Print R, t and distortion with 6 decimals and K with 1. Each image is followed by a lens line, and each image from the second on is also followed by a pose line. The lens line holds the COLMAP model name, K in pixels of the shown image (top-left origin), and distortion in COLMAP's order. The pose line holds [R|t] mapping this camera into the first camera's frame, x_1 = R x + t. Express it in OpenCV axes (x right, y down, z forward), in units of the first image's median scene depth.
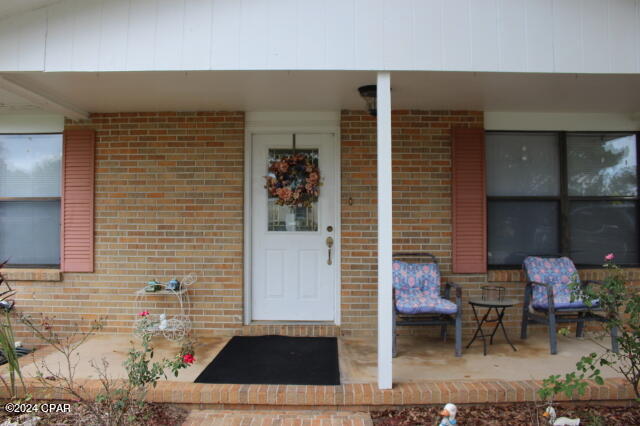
lens RADIAL K [[530.0, 0, 318.1], [0, 530.0, 212.4], [0, 0, 1]] dist [-0.126985, 0.045279]
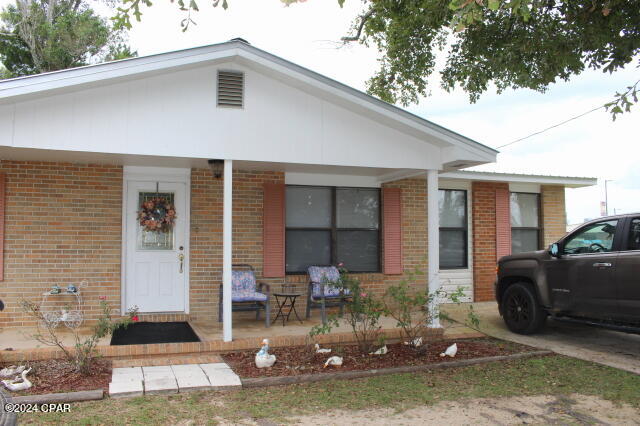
lens RADIAL K [[530.0, 0, 316.5], [0, 530.0, 213.2], [0, 0, 1]] dist [-0.126985, 0.045279]
pose [[0.934323, 0.021287, 0.355790, -0.151584], [-0.012448, 0.999555, -0.027113, -0.031739], [-0.356209, 0.020903, 0.934173, -0.501019]]
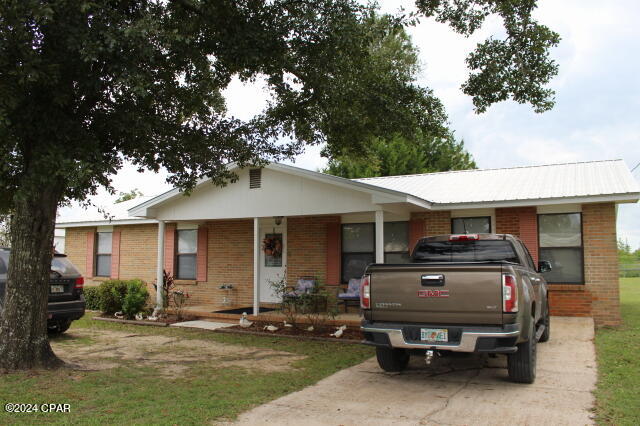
lens RADIAL K [[530.0, 0, 320.3], [0, 530.0, 213.3], [0, 0, 1]] dist [-0.126985, 0.045279]
pose [[0.894308, -0.039608, -0.445696, 1.315422], [0.012286, 0.997872, -0.064028, -0.055189], [0.447284, 0.051785, 0.892892, -1.180006]]
